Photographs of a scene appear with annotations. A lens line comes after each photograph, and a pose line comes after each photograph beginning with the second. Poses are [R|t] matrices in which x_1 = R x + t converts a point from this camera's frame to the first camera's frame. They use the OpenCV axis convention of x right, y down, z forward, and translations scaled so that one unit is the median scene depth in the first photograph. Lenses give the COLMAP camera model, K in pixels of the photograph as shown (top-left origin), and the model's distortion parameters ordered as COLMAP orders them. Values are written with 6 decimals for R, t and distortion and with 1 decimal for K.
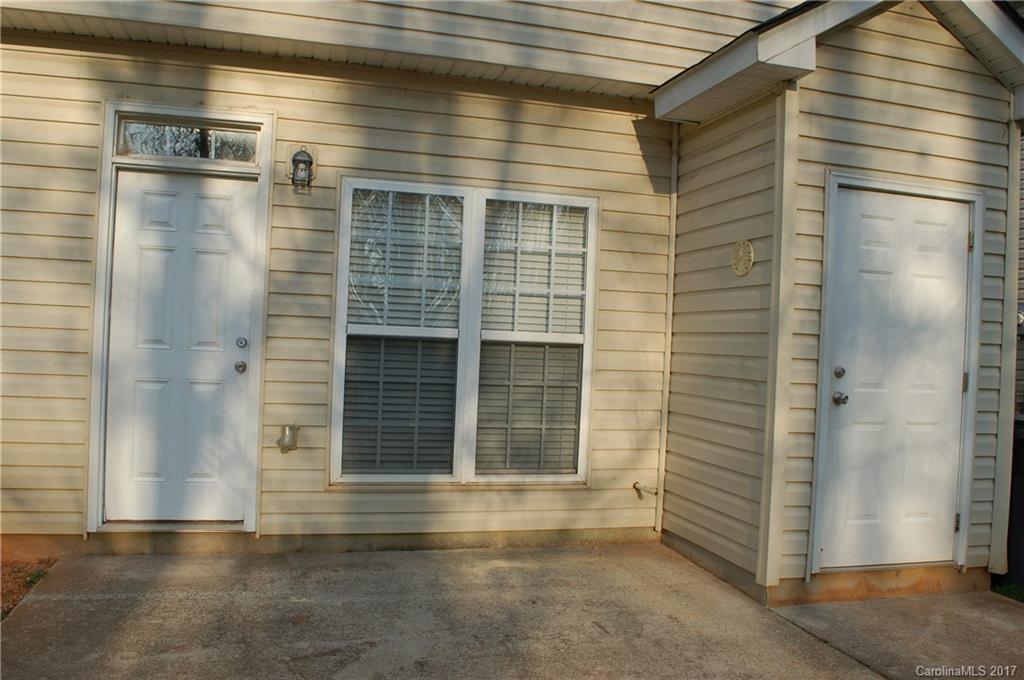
lens RADIAL K [[804.7, 0, 497.2], [0, 804.7, 340.7], [0, 0, 1]] dist [-0.081548, -0.000042]
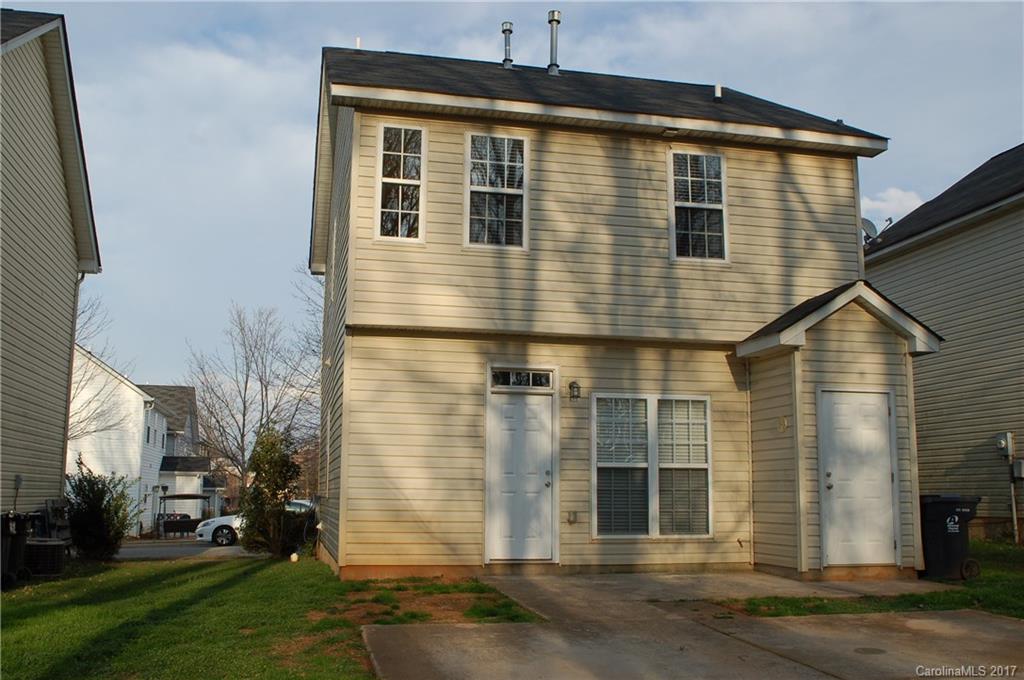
lens RADIAL K [[964.9, 0, 491.9], [0, 964.9, 338.1], [0, 0, 1]] dist [-0.084626, -0.000461]
pose [[0.998028, -0.039848, -0.048496, -0.329224], [0.031491, 0.986239, -0.162301, 0.059715], [0.054296, 0.160453, 0.985549, -1.571899]]
